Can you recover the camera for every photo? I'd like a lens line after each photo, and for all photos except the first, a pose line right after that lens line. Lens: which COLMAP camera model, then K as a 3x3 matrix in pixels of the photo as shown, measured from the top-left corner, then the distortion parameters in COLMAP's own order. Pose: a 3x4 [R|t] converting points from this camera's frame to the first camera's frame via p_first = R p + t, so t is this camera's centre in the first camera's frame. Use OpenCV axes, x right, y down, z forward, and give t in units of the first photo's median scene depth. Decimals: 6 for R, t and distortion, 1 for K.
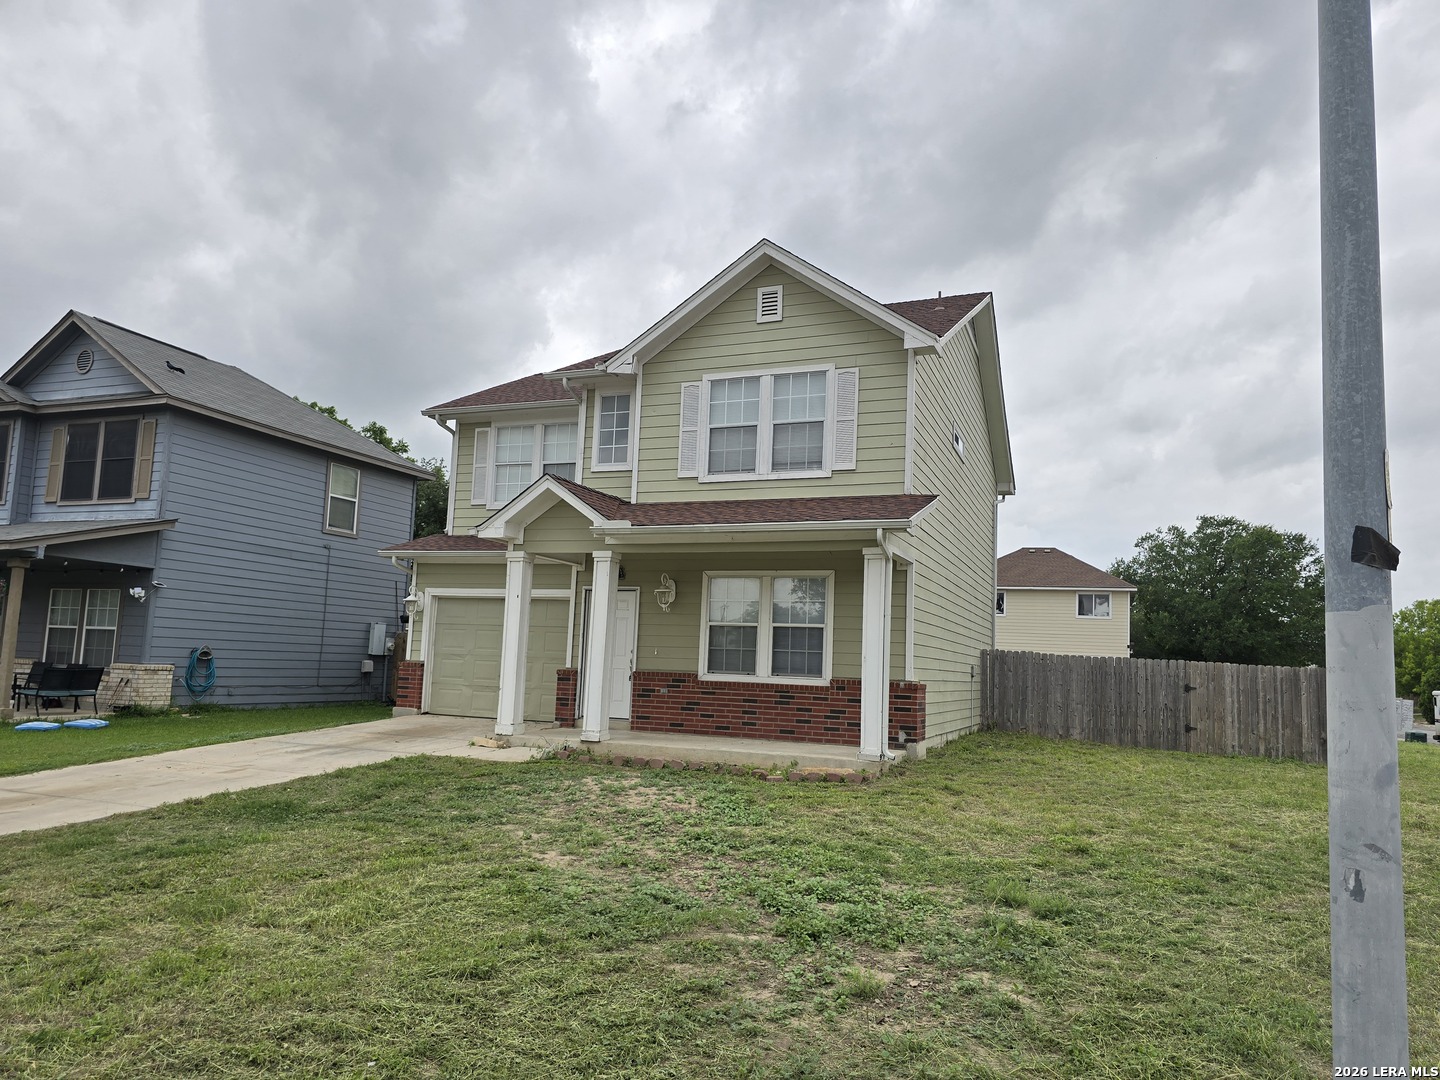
lens RADIAL K [[956.1, 0, 719.9], [0, 956.1, 547.1], [0, 0, 1]] dist [0.032866, -0.003406]
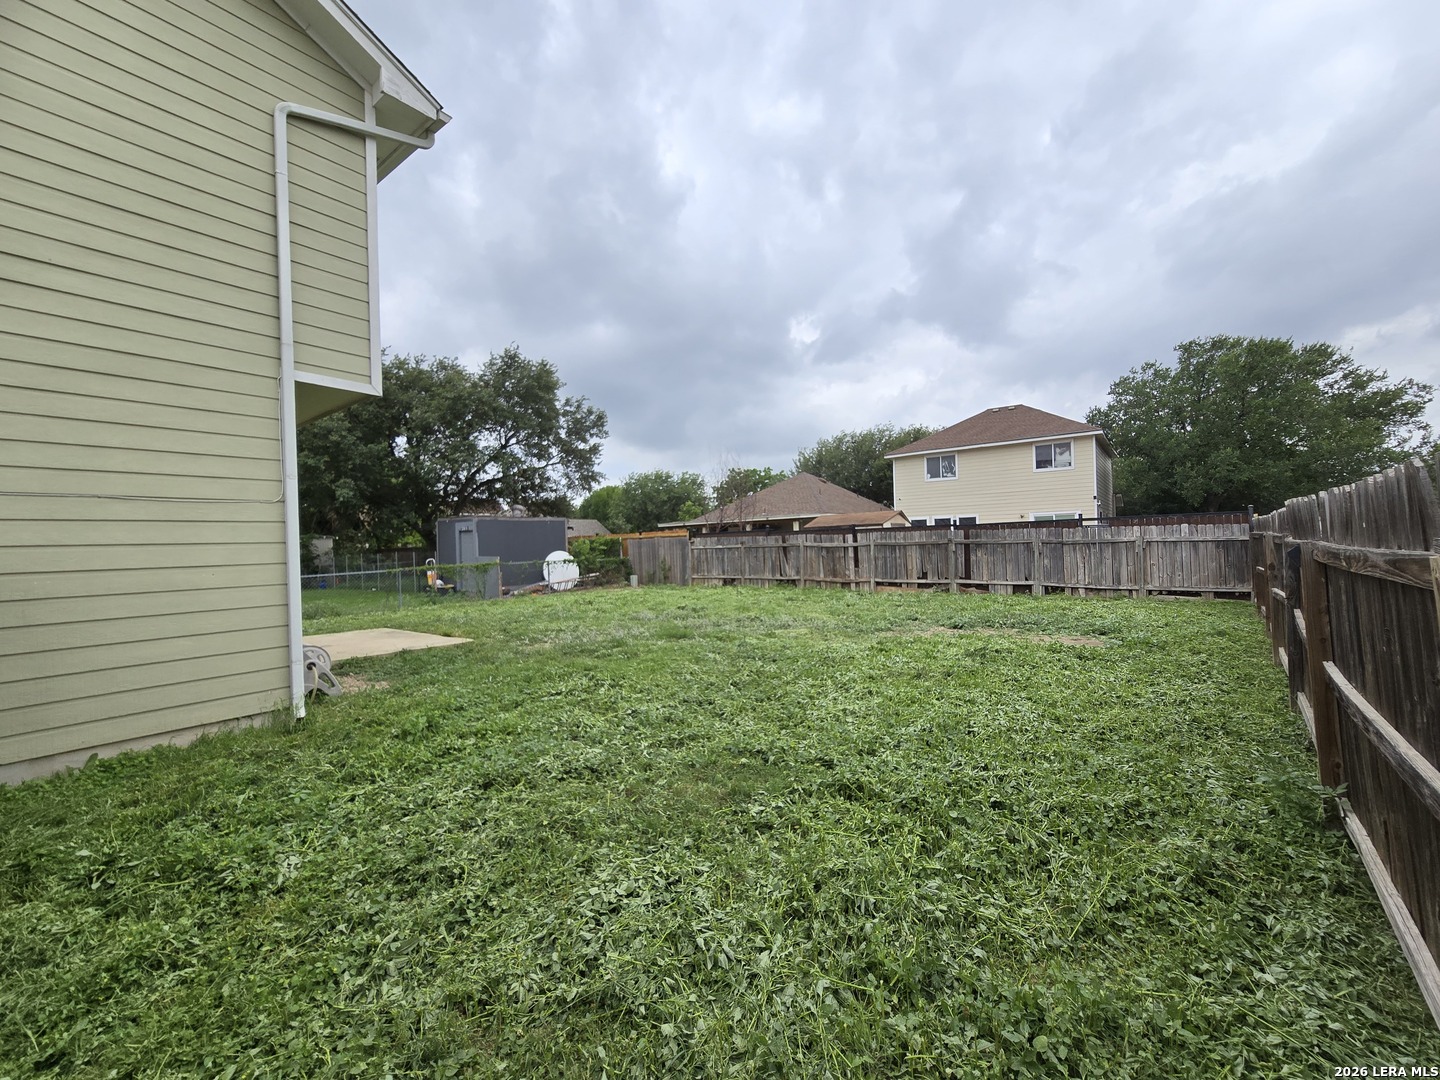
lens RADIAL K [[592.9, 0, 720.0], [0, 592.9, 540.0], [0, 0, 1]] dist [-0.011760, -0.000008]
pose [[0.957244, -0.075635, -0.279219, 0.679955], [0.106016, 0.989783, 0.095339, 0.151301], [0.269155, -0.120864, 0.955483, 1.059904]]
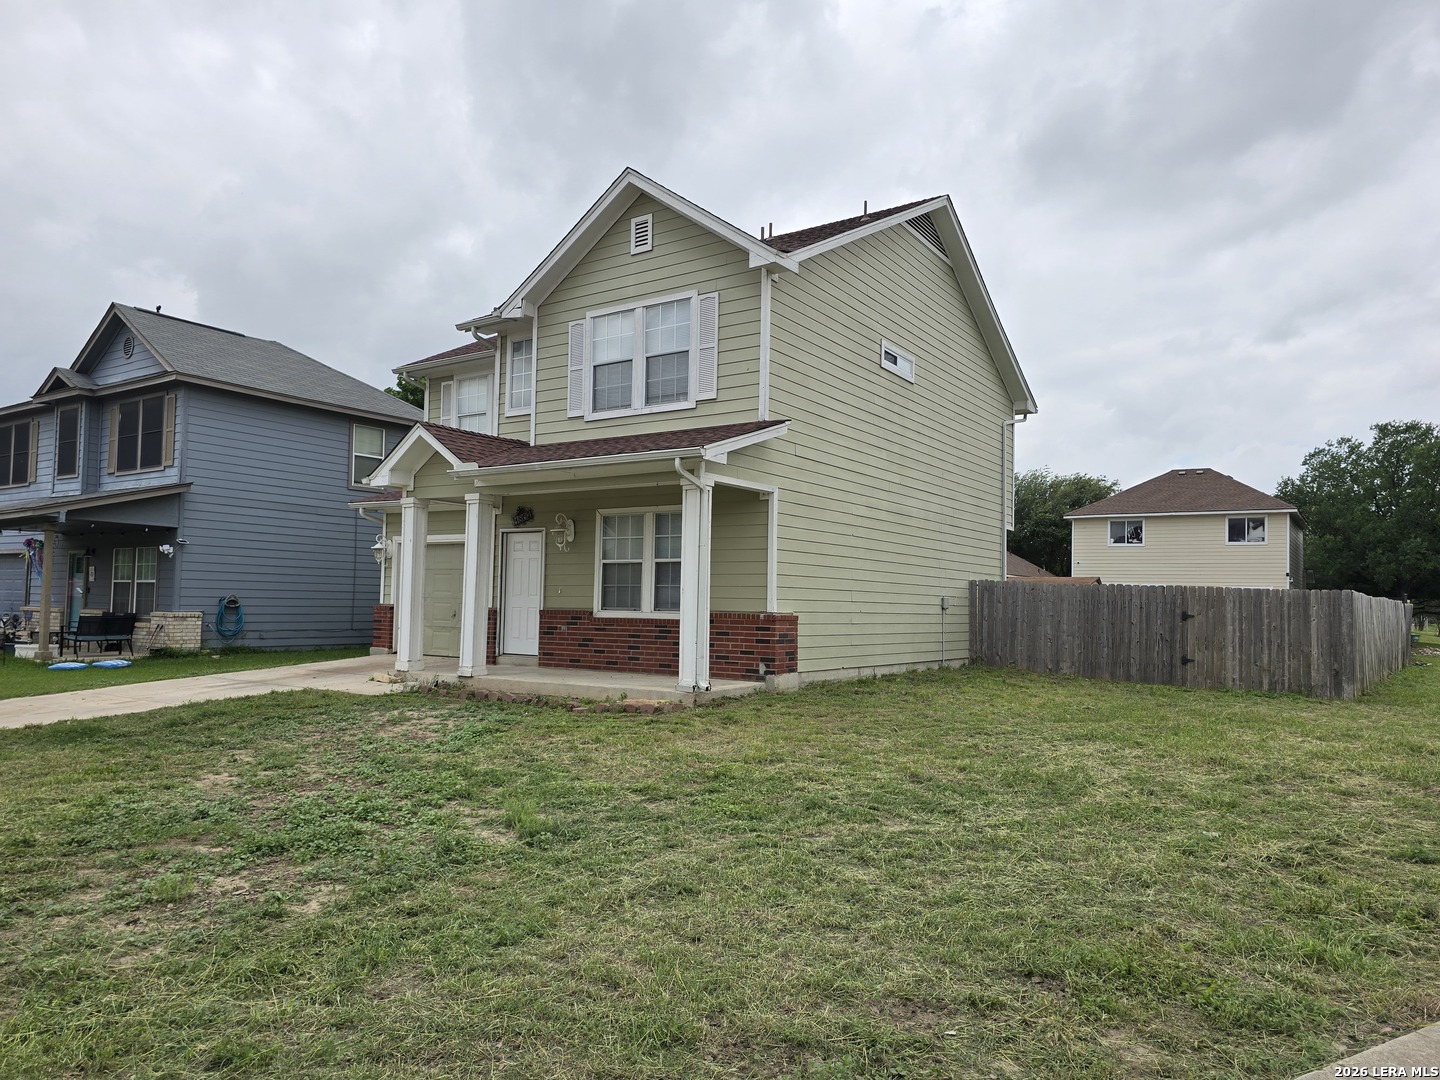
lens RADIAL K [[960.8, 0, 720.0], [0, 960.8, 540.0], [0, 0, 1]] dist [0.024105, -0.001090]
pose [[0.976481, -0.035593, -0.212644, 0.287044], [0.046399, 0.997861, 0.046043, 0.014886], [0.210551, -0.054826, 0.976044, 0.032506]]
